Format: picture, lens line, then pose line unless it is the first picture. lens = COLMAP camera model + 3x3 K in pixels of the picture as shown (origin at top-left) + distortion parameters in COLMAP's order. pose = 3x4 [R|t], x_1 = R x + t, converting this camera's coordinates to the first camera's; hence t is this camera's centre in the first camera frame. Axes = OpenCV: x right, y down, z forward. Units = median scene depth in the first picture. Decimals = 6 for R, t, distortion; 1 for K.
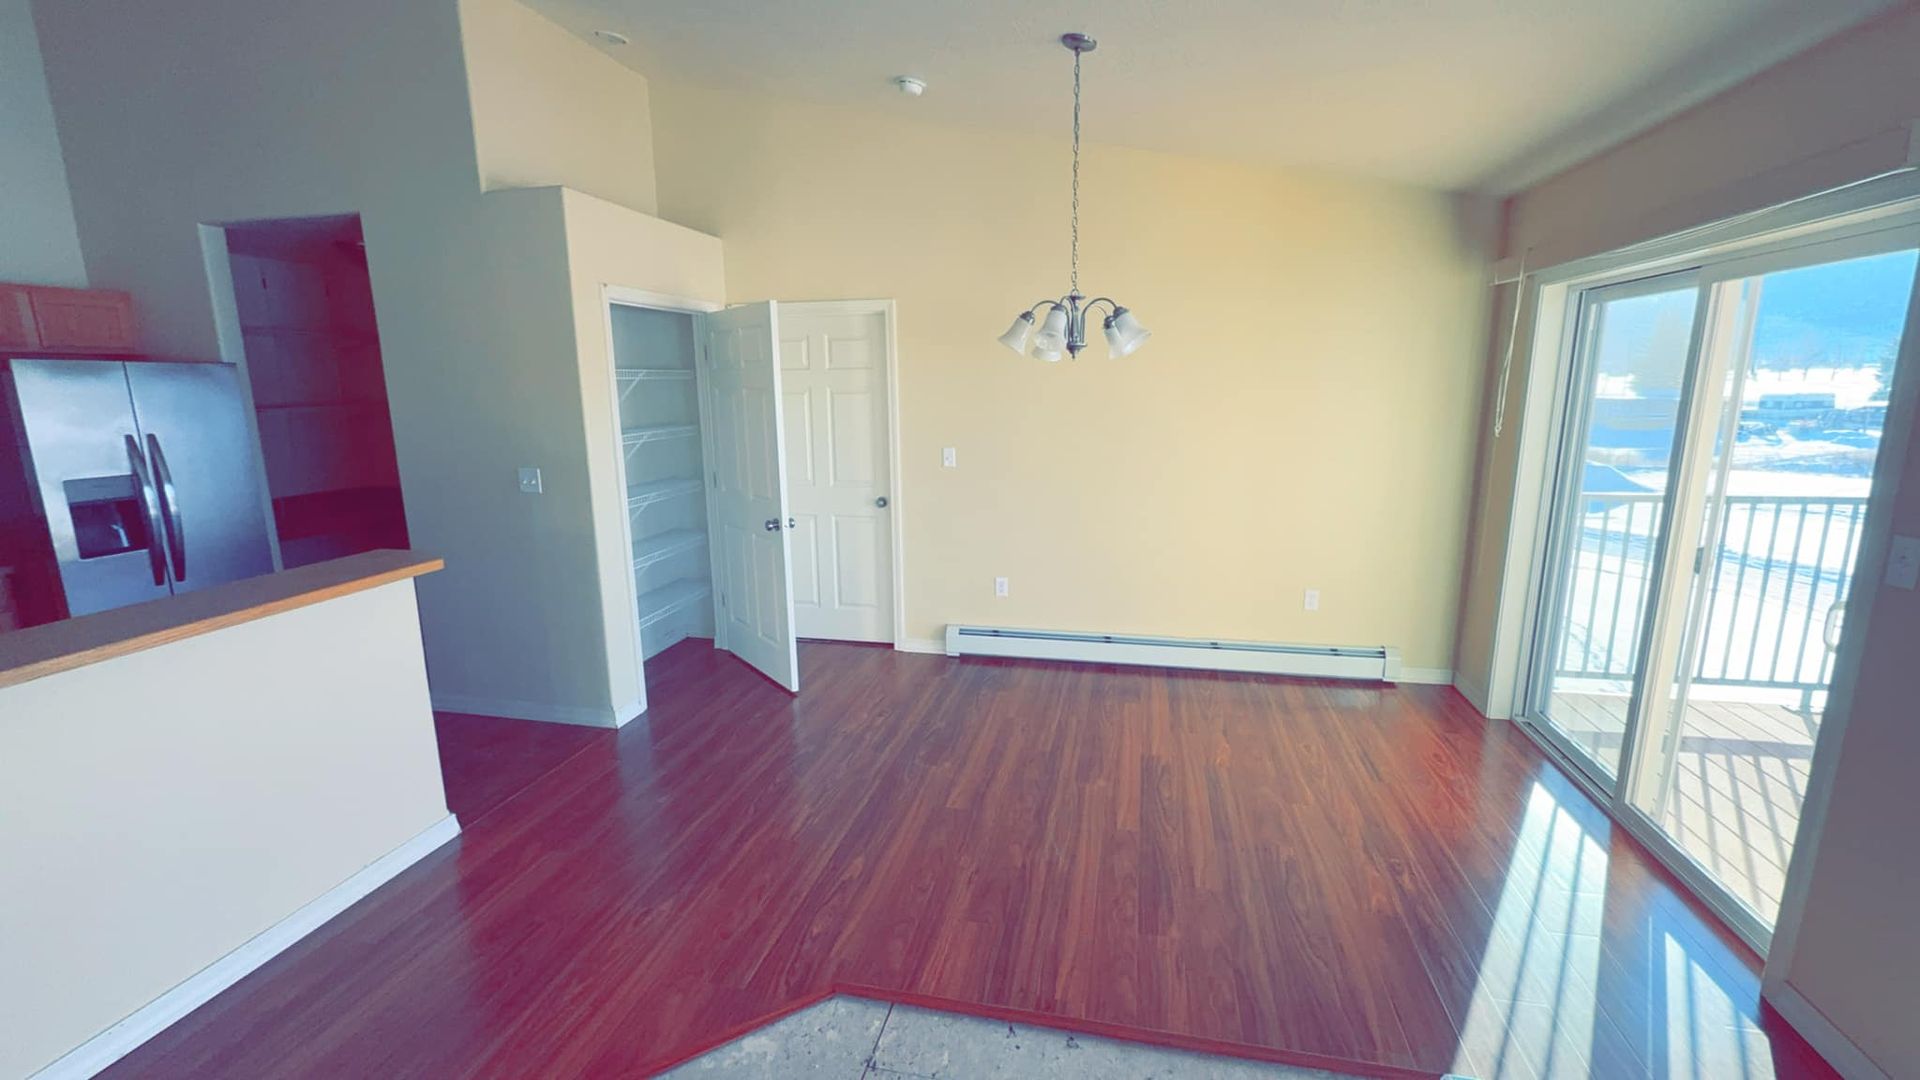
lens RADIAL K [[796.1, 0, 960.0], [0, 796.1, 540.0], [0, 0, 1]] dist [0.027638, -0.028503]
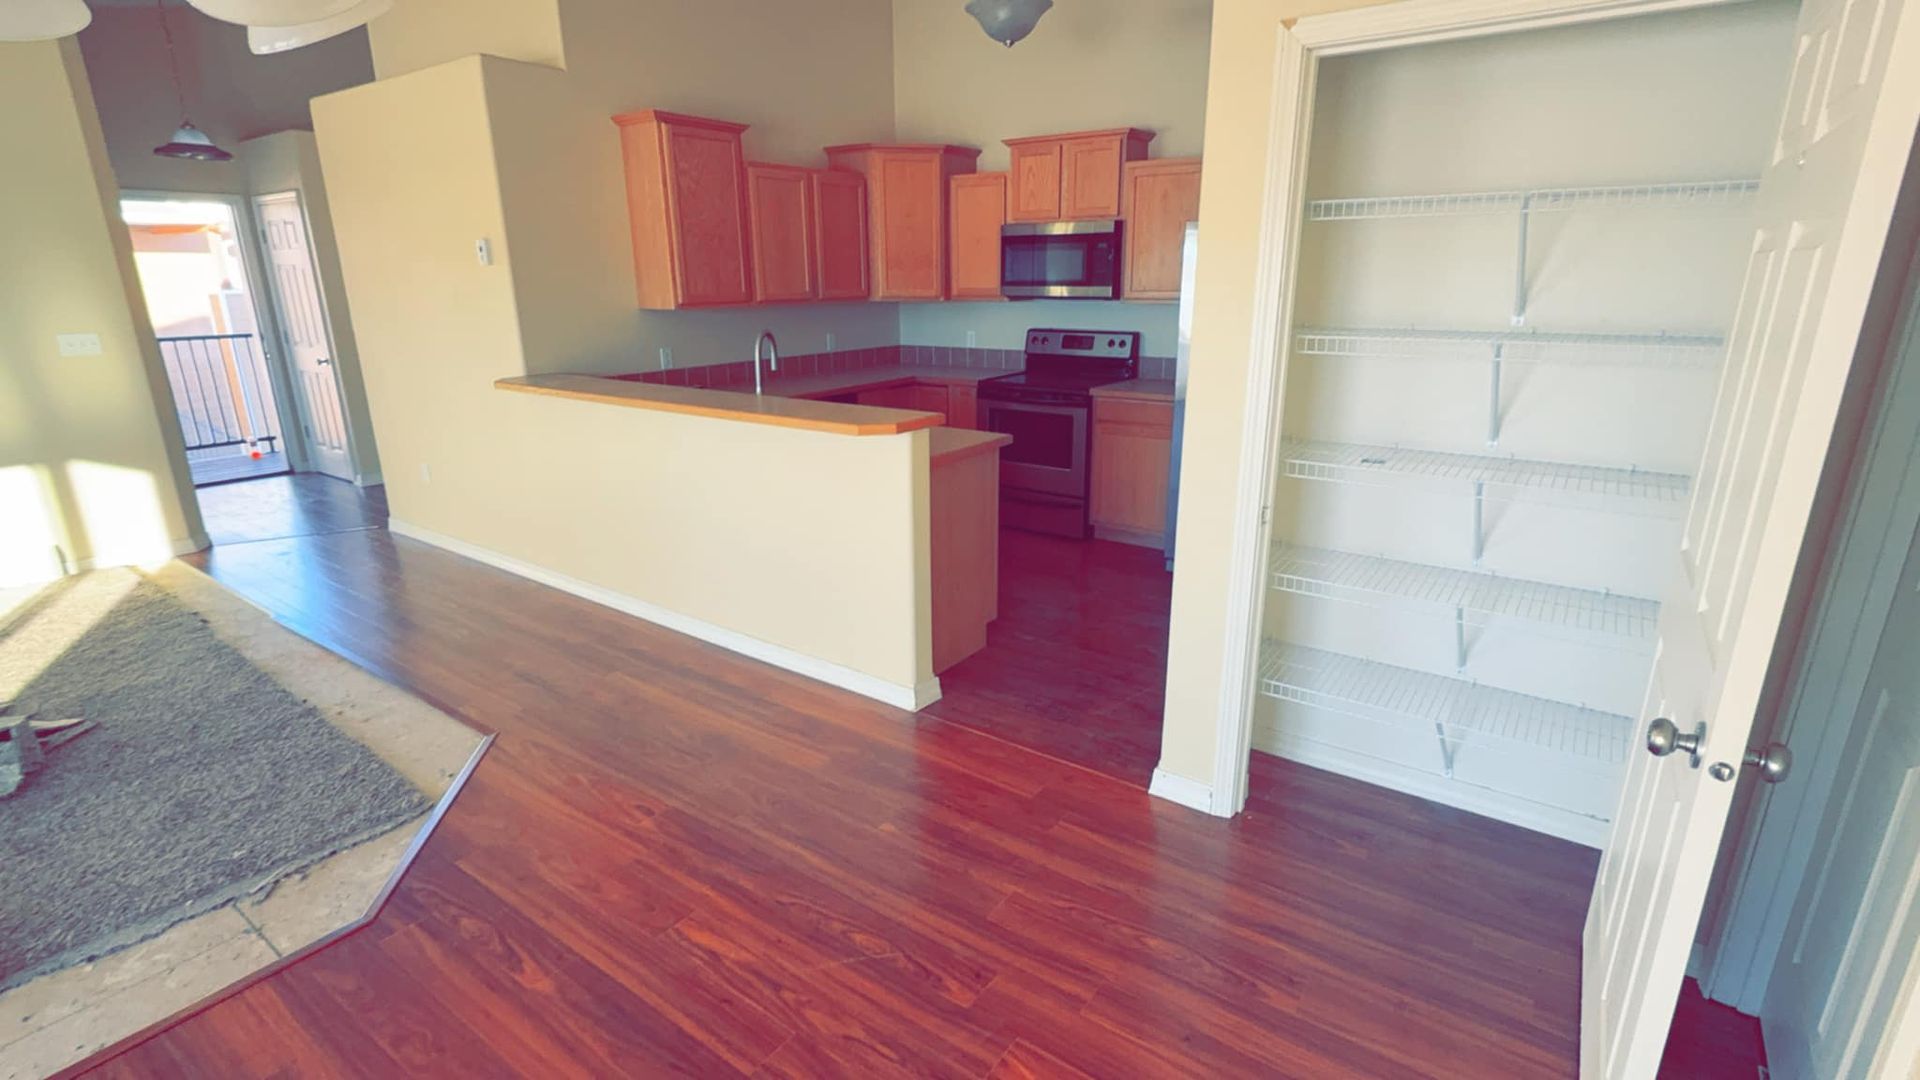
lens RADIAL K [[884.4, 0, 958.4], [0, 884.4, 545.0], [0, 0, 1]] dist [-0.001324, 0.000093]
pose [[-0.395422, 0.285269, -0.873077, 0.243117], [-0.158298, 0.915158, 0.370713, -0.229968], [0.904756, 0.284795, -0.316715, 1.282832]]
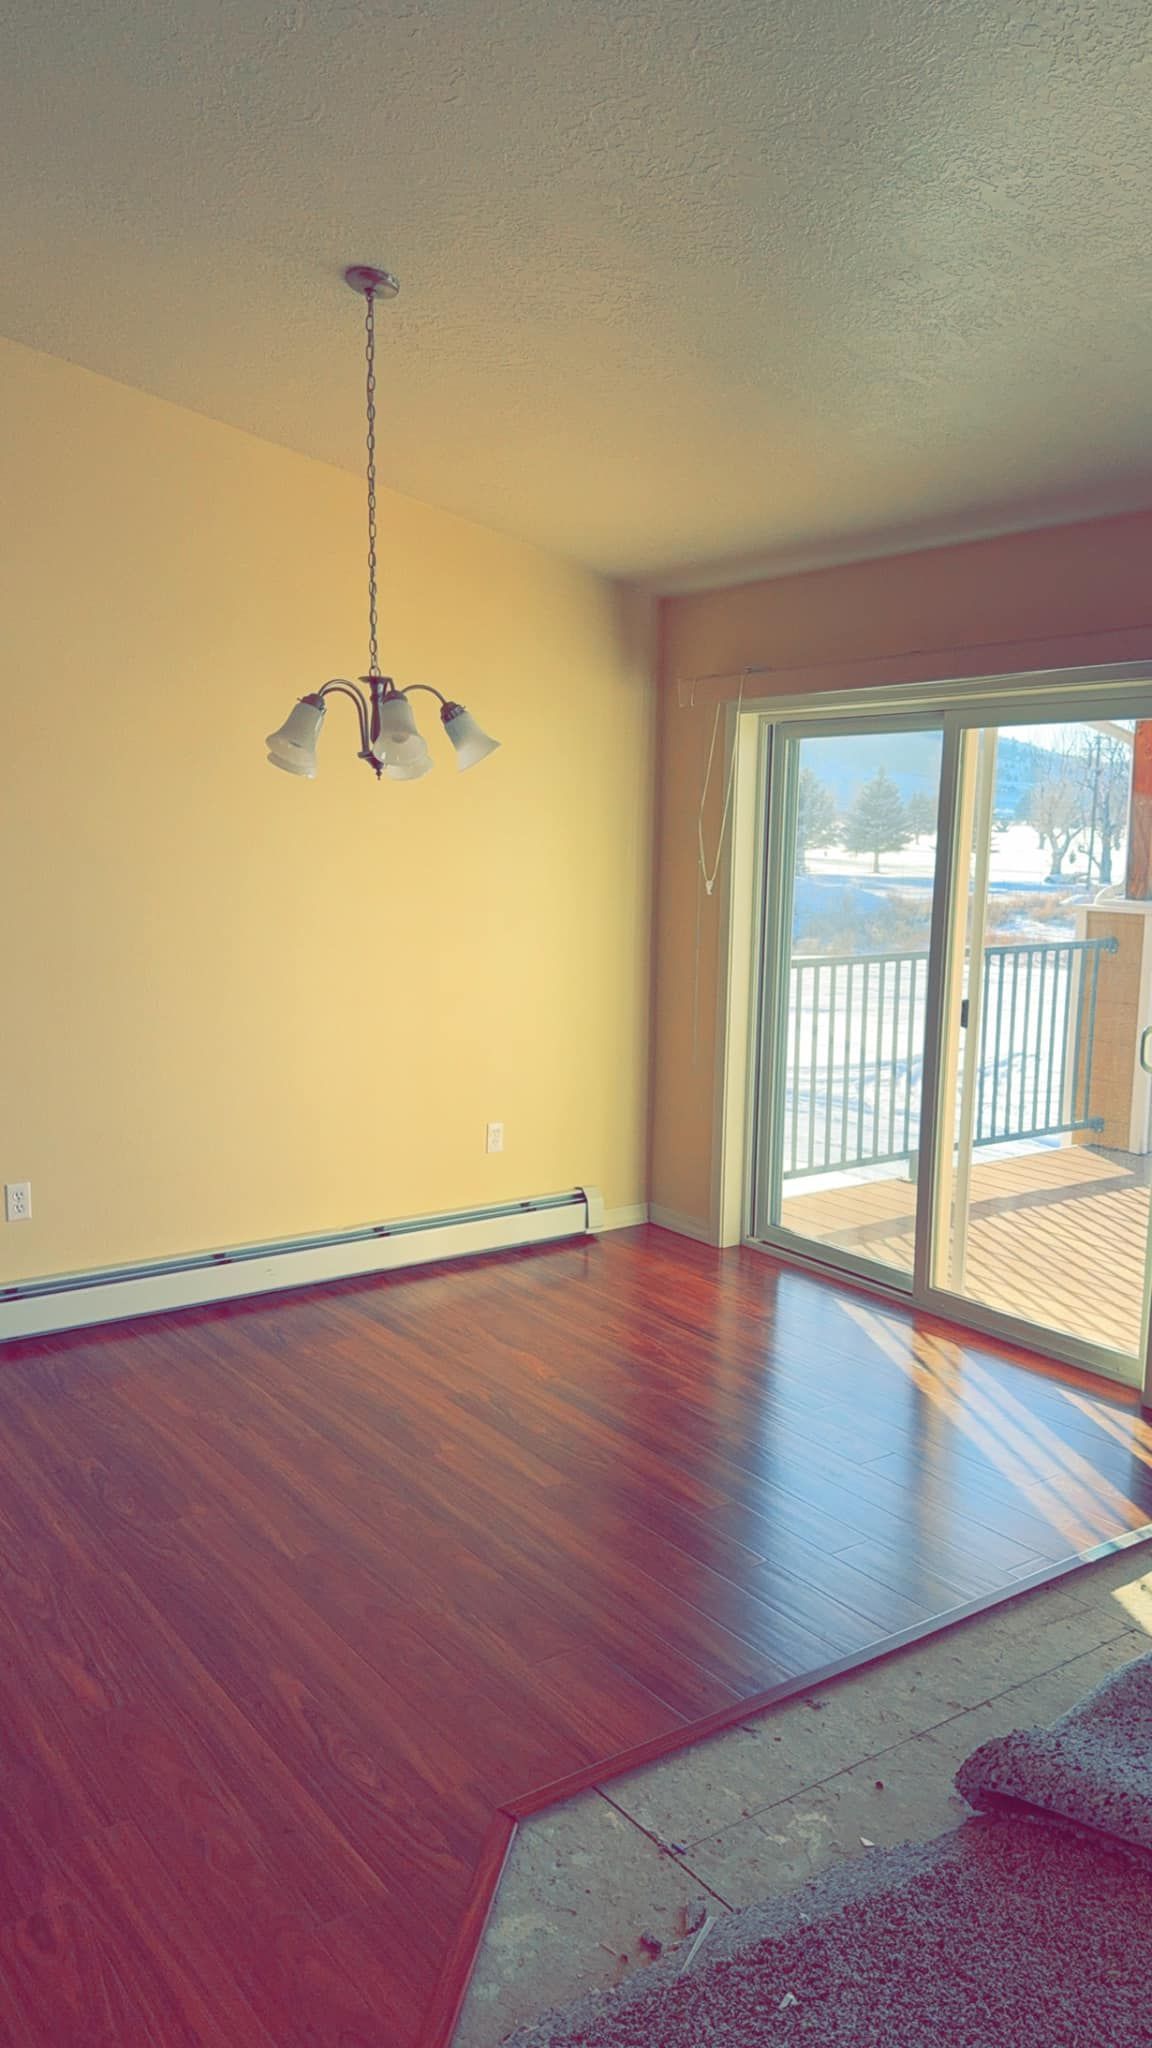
lens RADIAL K [[1480.9, 0, 576.8], [0, 1480.9, 1069.9], [0, 0, 1]] dist [-0.003314, -0.003023]
pose [[0.671632, -0.099443, 0.734180, -0.620035], [0.114729, 0.992958, 0.029539, -0.017256], [-0.731948, 0.064392, 0.678311, 0.120021]]
